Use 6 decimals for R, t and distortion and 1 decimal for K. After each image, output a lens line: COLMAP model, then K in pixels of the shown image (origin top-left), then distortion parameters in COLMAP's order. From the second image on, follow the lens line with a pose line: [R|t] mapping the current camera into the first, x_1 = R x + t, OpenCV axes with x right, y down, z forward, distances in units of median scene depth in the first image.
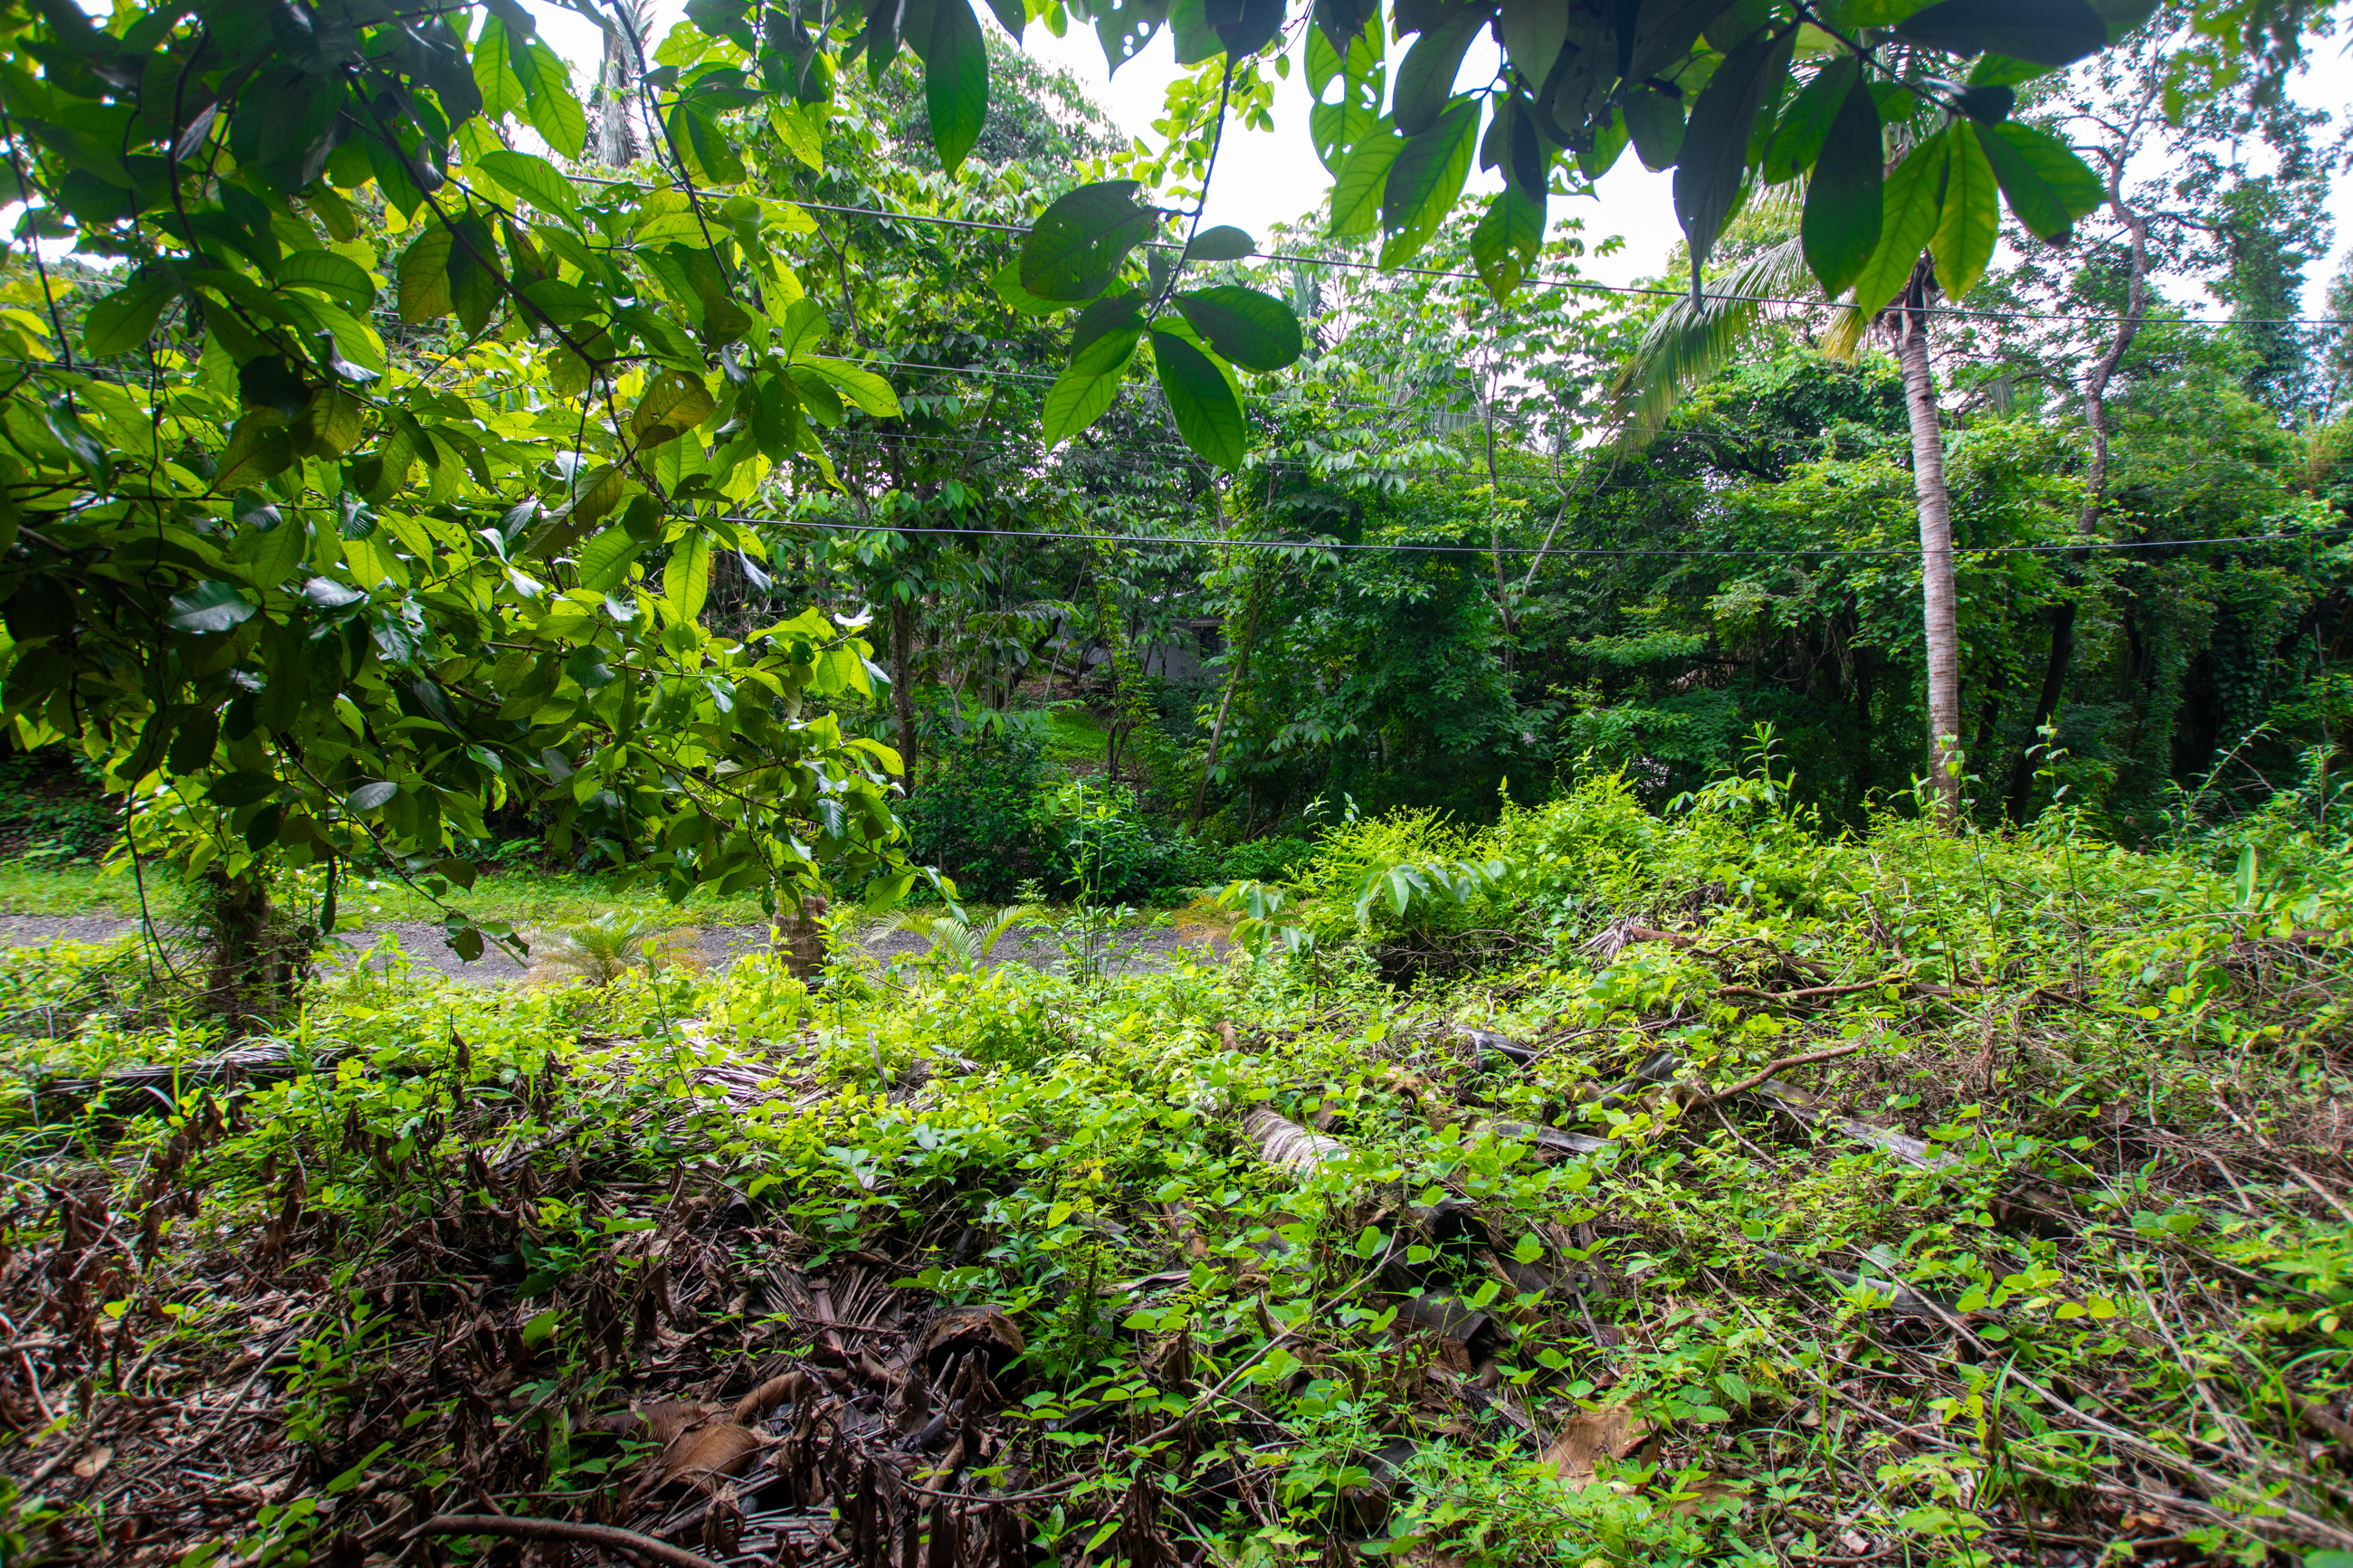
lens RADIAL K [[1094.2, 0, 1176.0], [0, 1094.2, 827.7], [0, 0, 1]] dist [-0.000833, -0.000092]
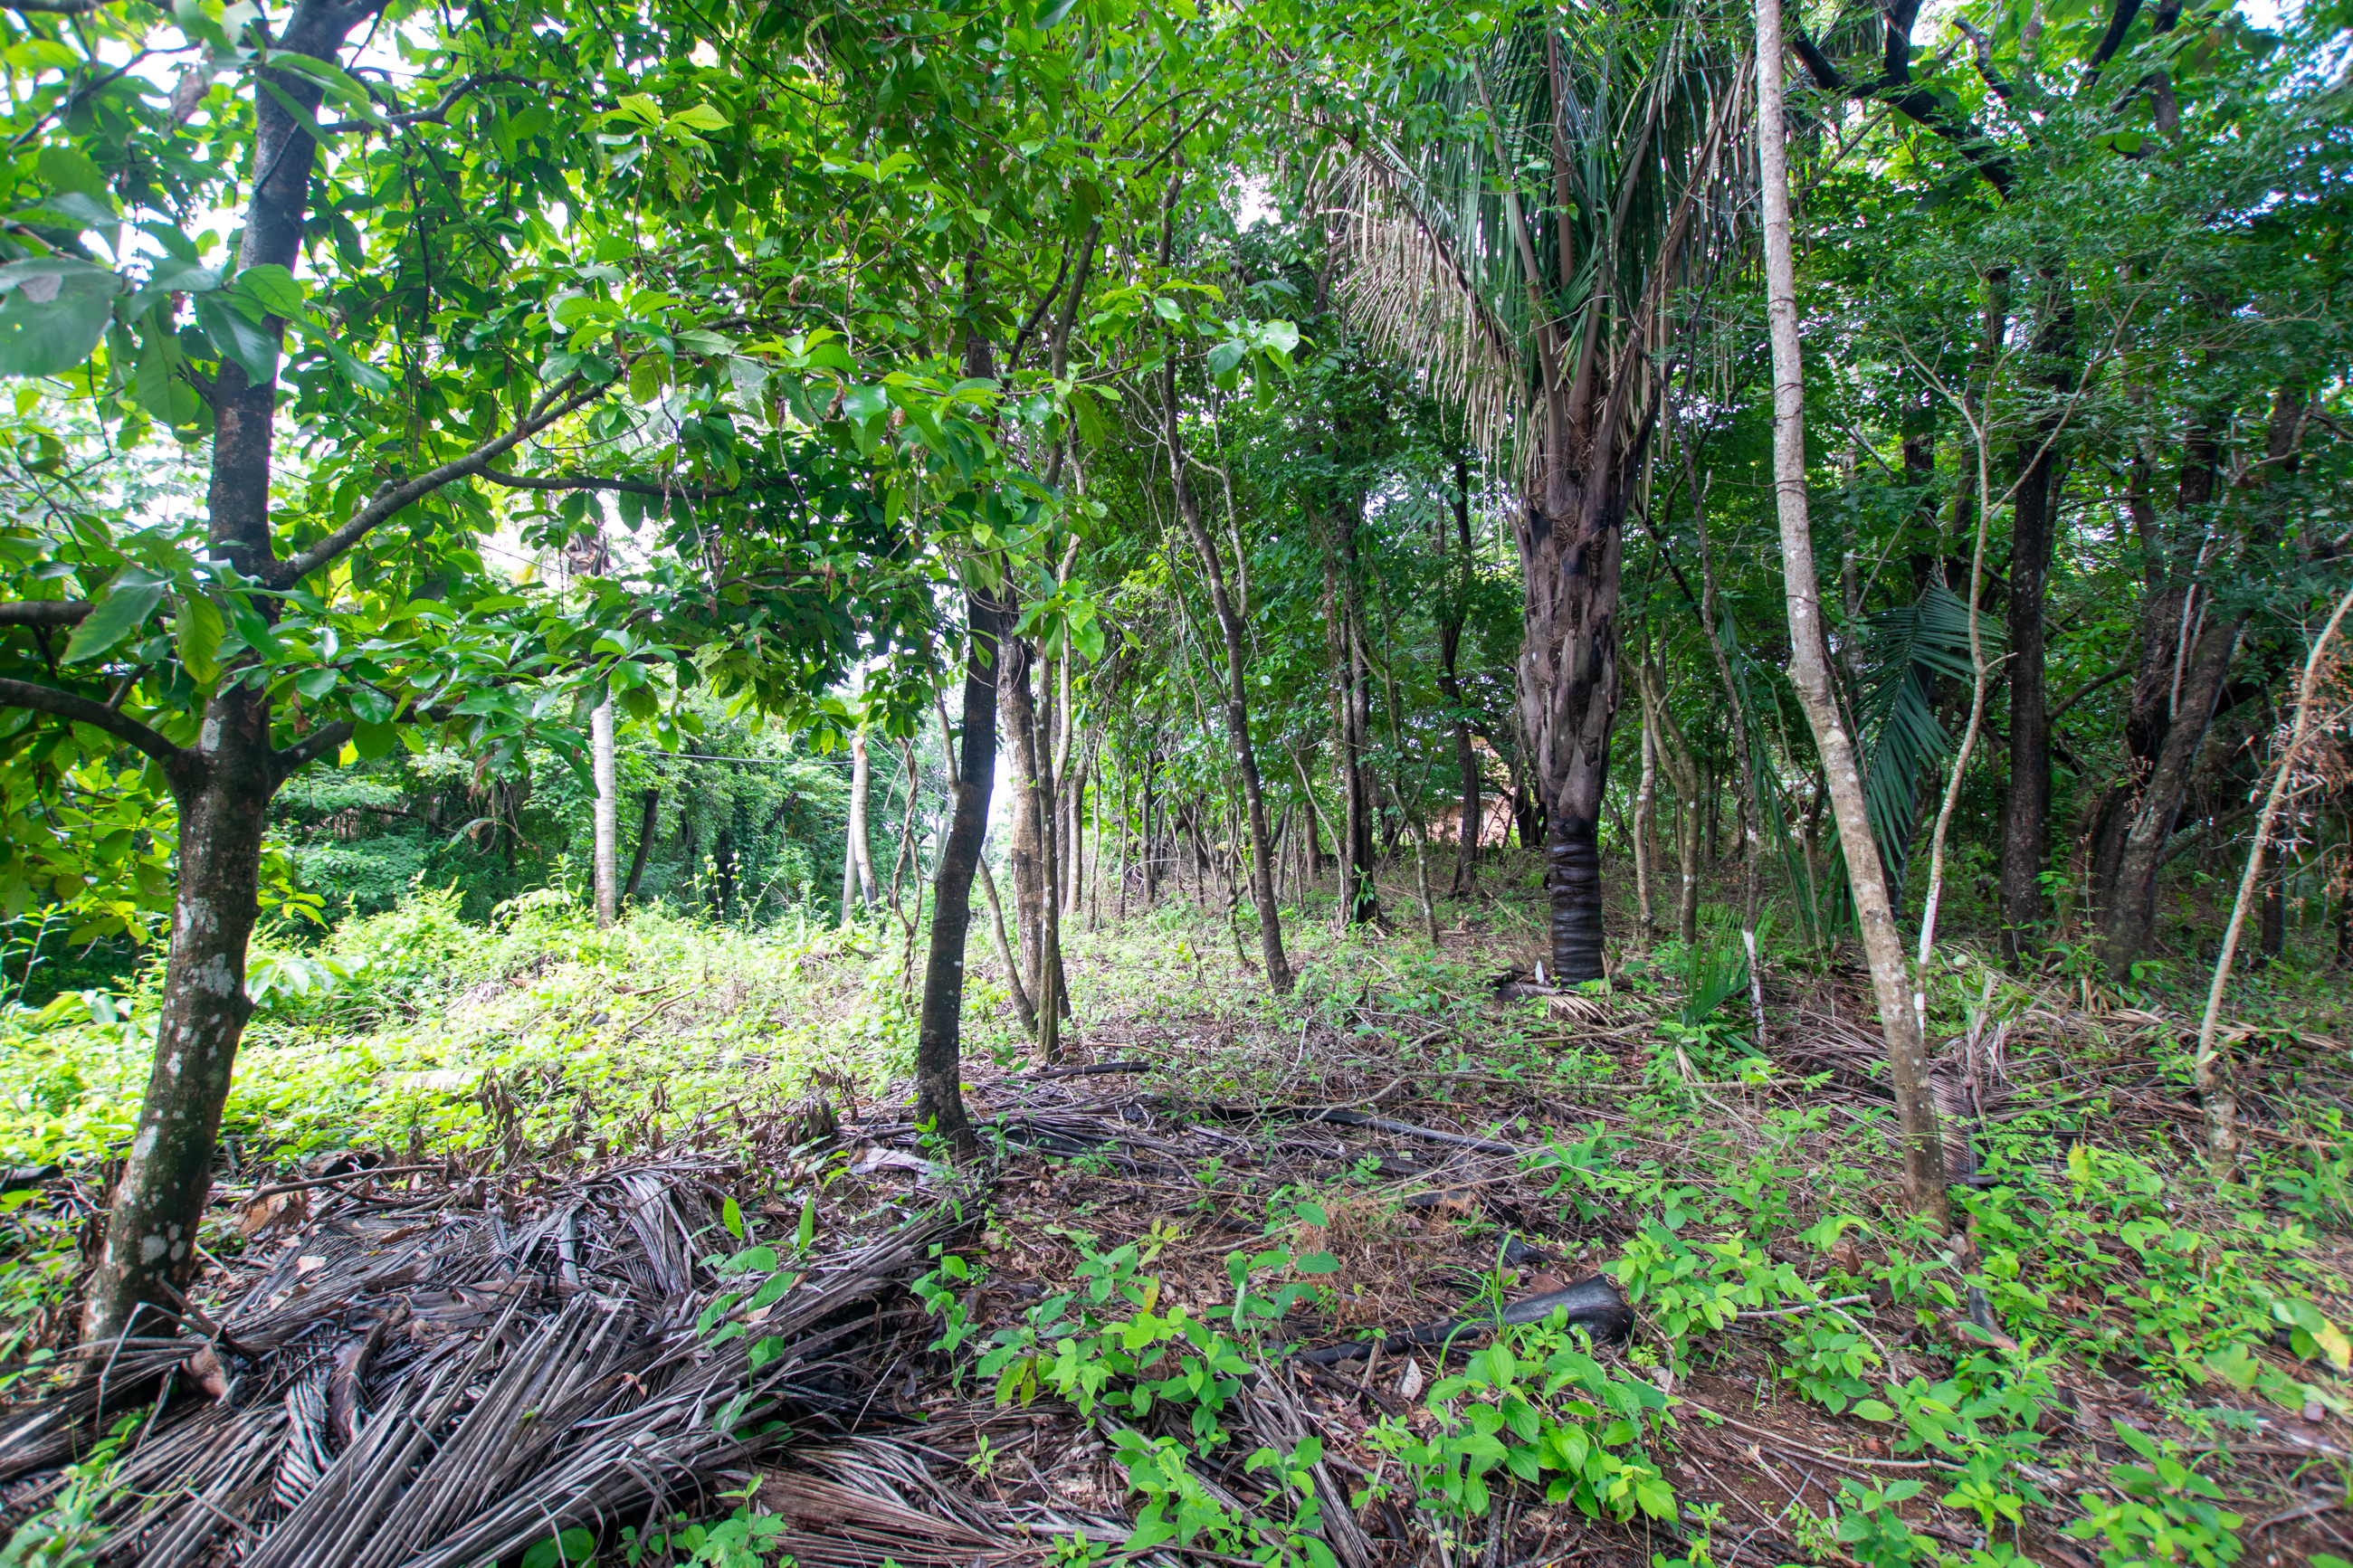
lens RADIAL K [[1094.2, 0, 1176.0], [0, 1094.2, 827.7], [0, 0, 1]] dist [-0.000833, -0.000092]
pose [[0.404448, 0.056561, 0.912810, -0.158369], [0.076881, 0.992450, -0.095560, 0.024538], [-0.911324, 0.108827, 0.397046, -0.126306]]
